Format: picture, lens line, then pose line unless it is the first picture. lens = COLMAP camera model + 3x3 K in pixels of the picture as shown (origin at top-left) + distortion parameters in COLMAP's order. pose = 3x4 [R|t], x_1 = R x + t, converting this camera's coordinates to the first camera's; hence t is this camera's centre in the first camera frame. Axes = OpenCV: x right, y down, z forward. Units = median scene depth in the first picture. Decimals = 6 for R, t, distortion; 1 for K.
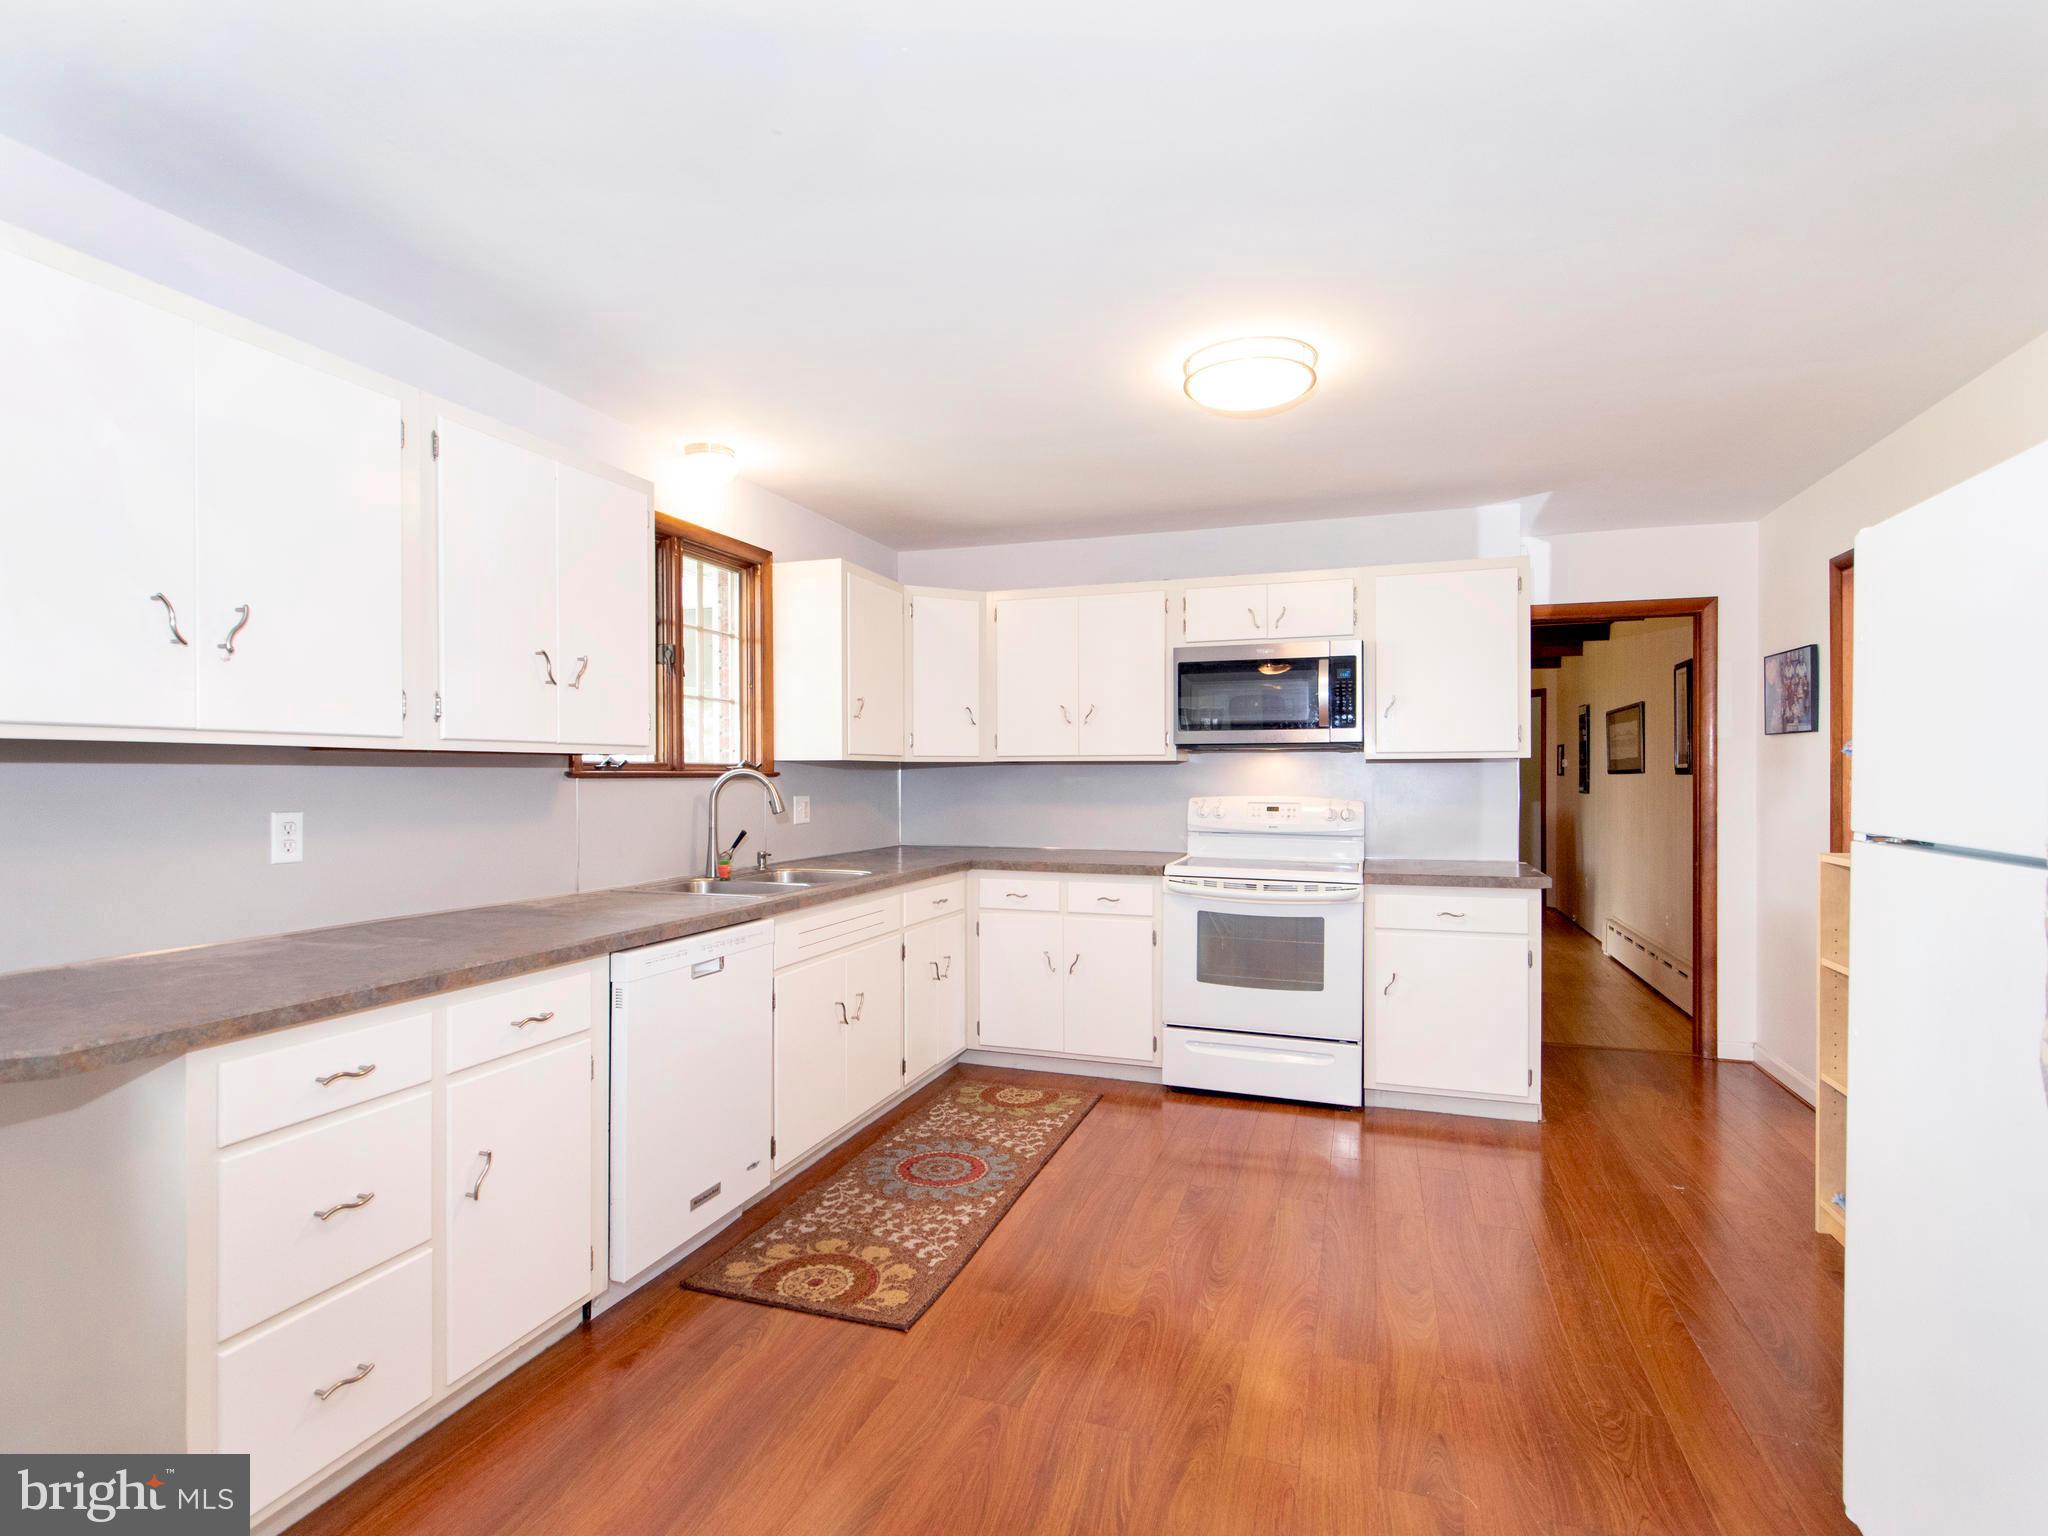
lens RADIAL K [[1032.1, 0, 1008.8], [0, 1032.1, 760.2], [0, 0, 1]] dist [0.028593, -0.002311]
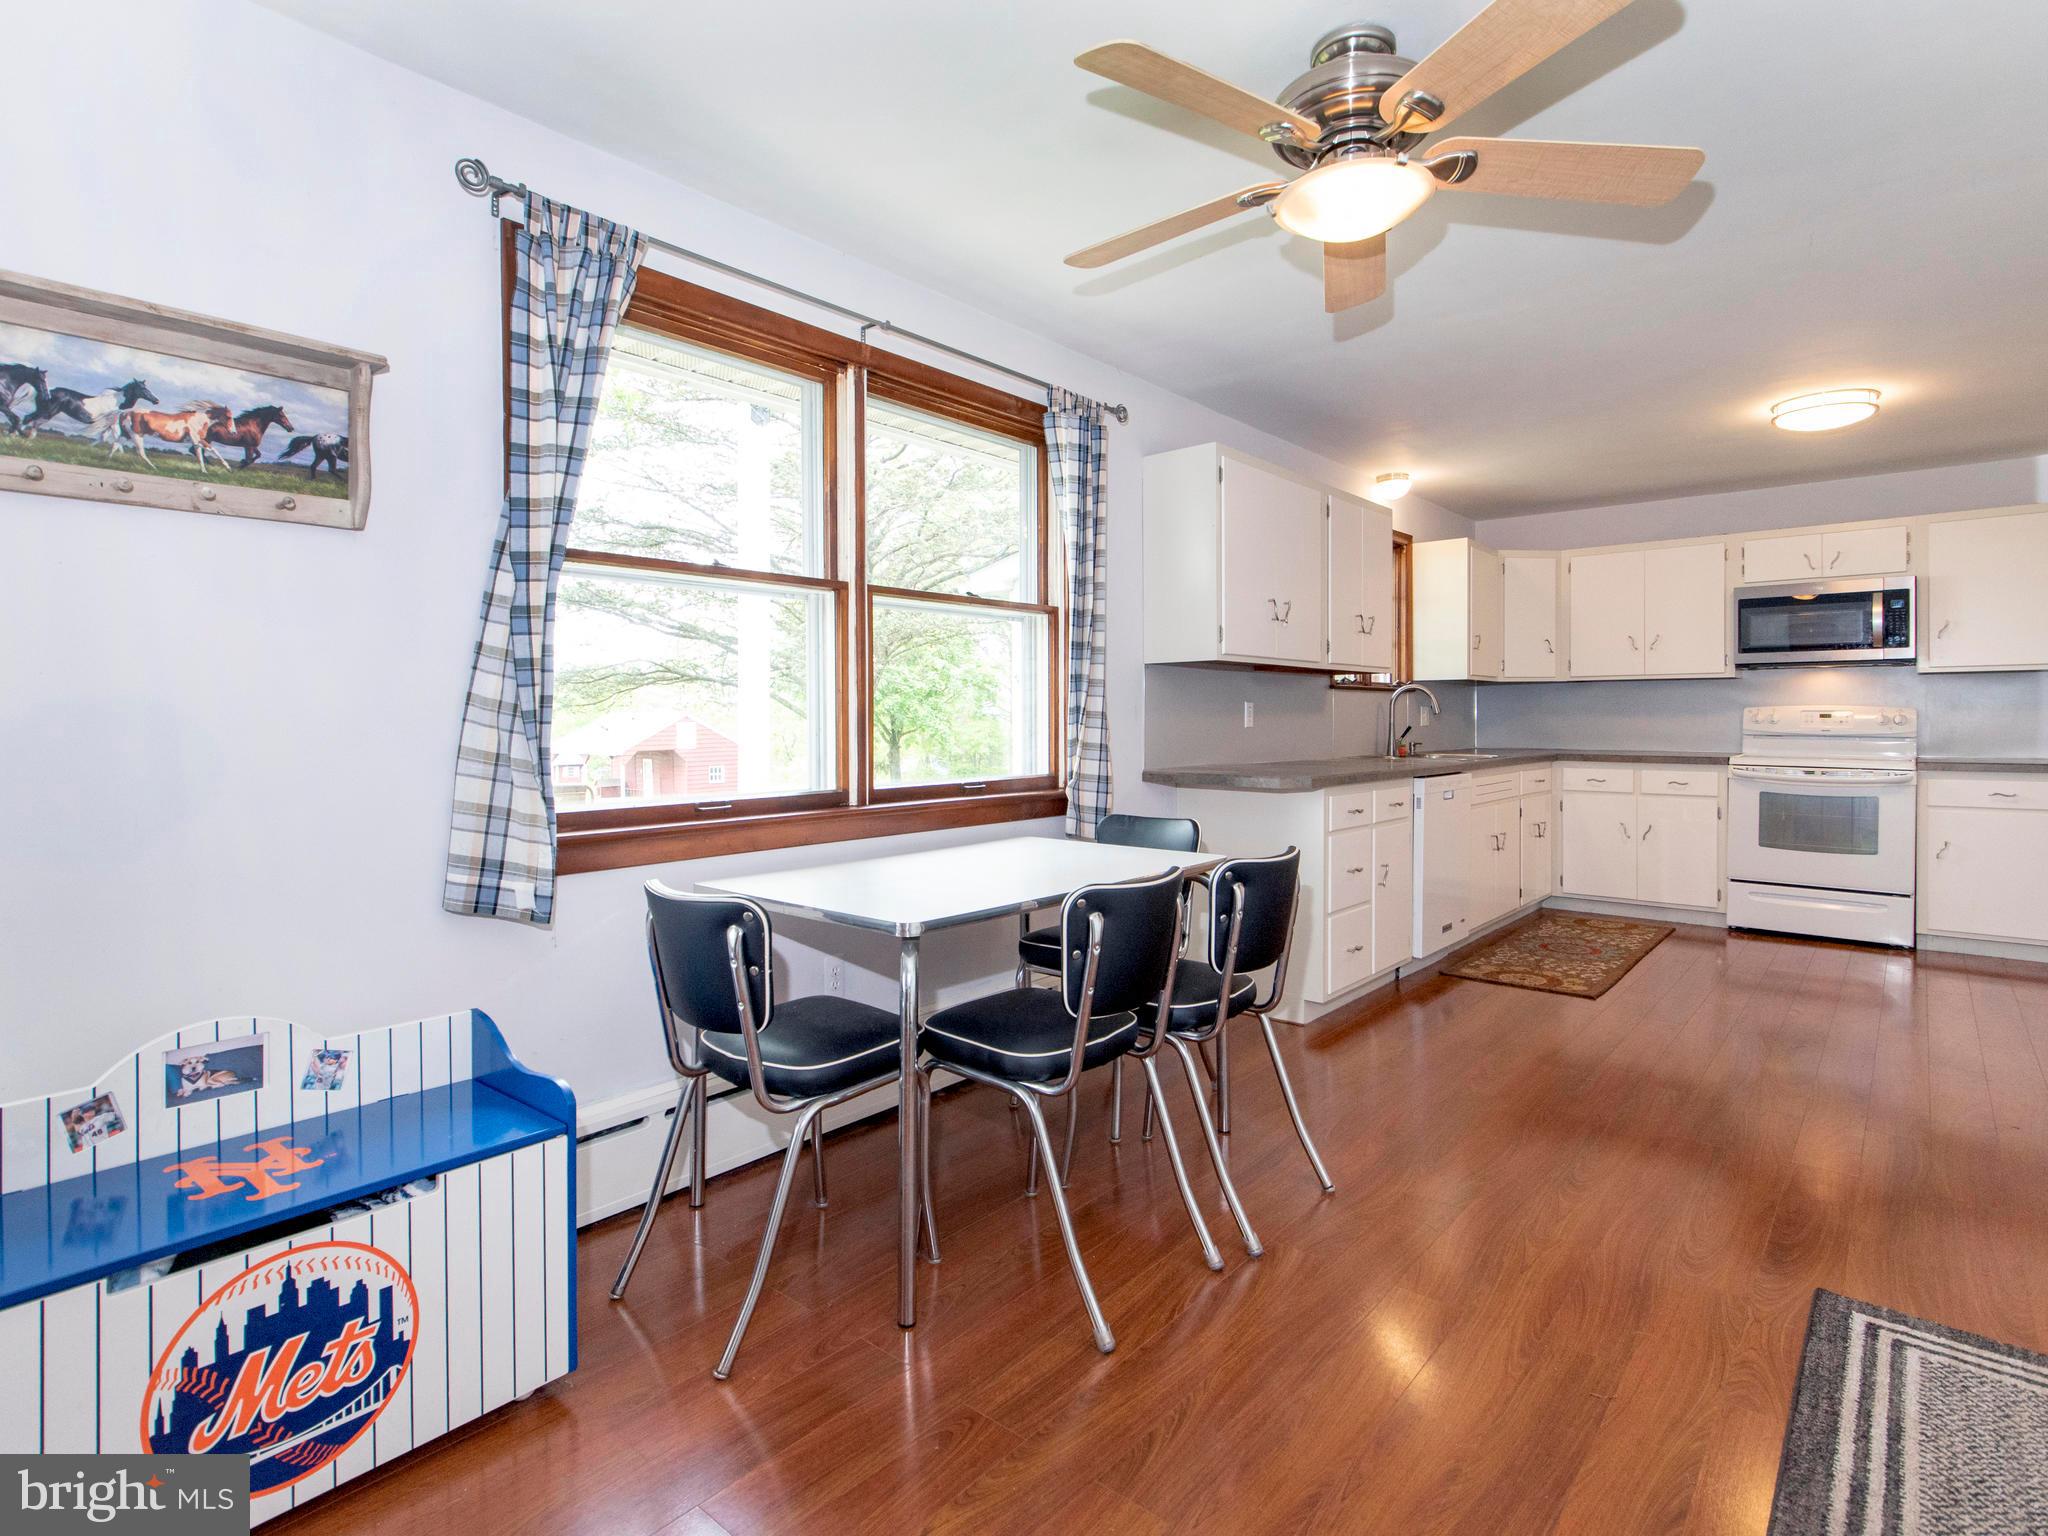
lens RADIAL K [[1032.1, 0, 1097.2], [0, 1032.1, 712.4], [0, 0, 1]] dist [0.028593, -0.002311]
pose [[0.945027, -0.003290, -0.326975, -0.178842], [0.008352, 0.999866, 0.014077, 0.021669], [0.326885, -0.016034, 0.944928, -0.522656]]
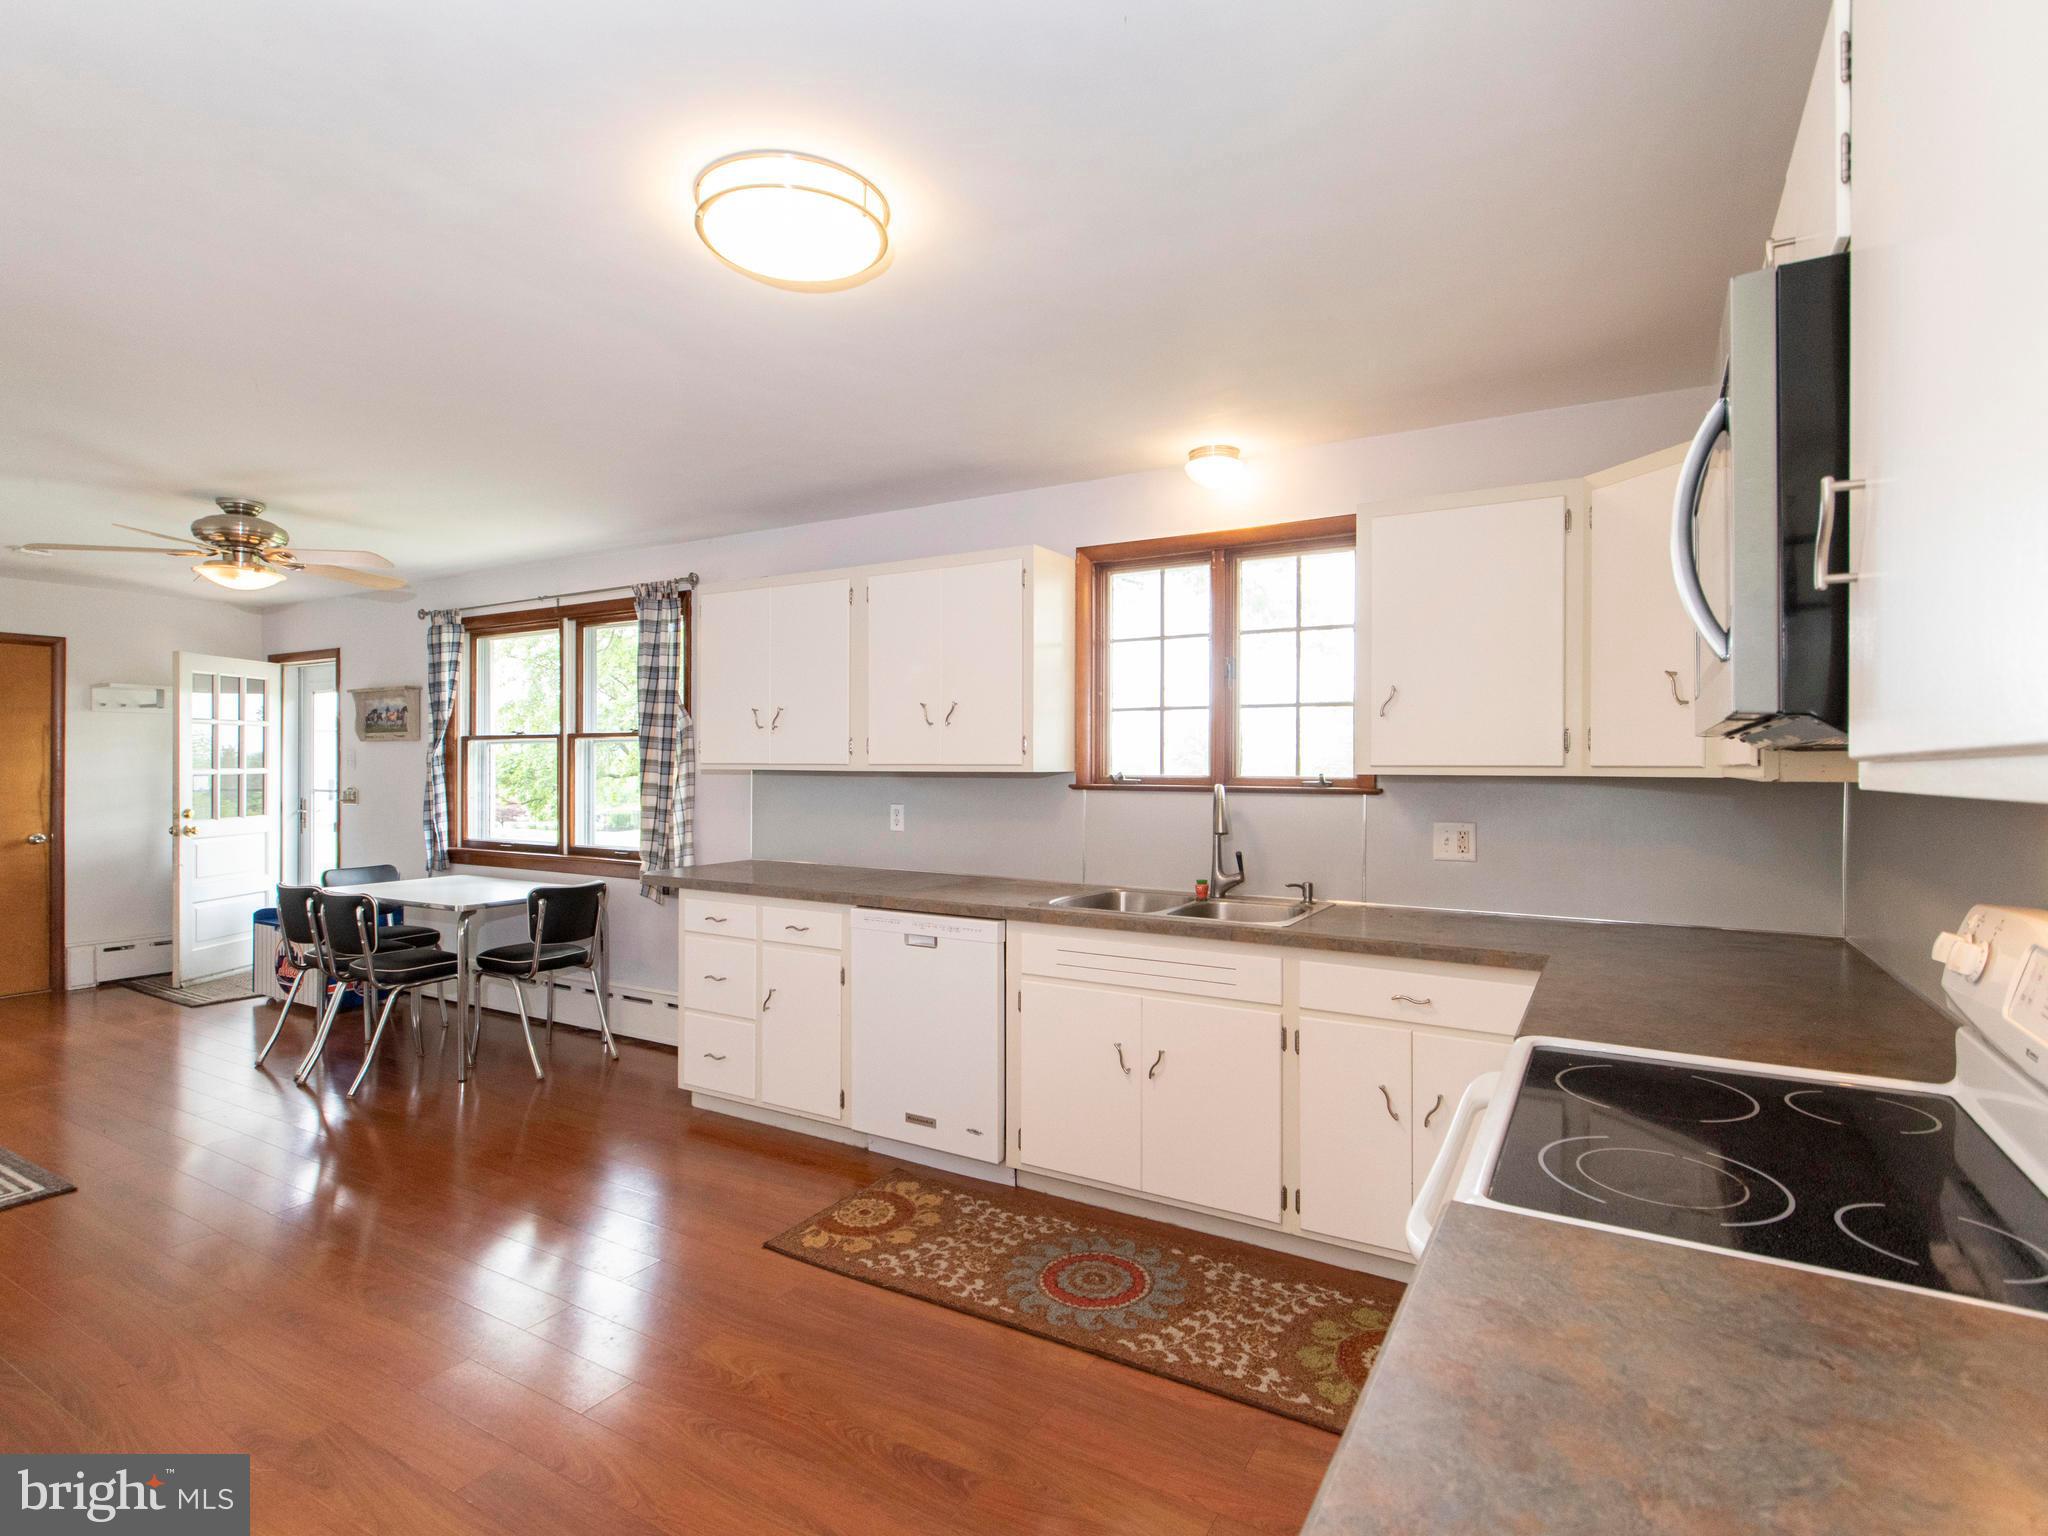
lens RADIAL K [[1032.1, 0, 1015.3], [0, 1032.1, 777.9], [0, 0, 1]] dist [0.028593, -0.002311]
pose [[-0.201560, 0.001271, -0.979475, 0.587555], [0.005167, 0.999987, 0.000234, 0.001948], [0.979463, -0.005014, -0.201564, 0.876098]]
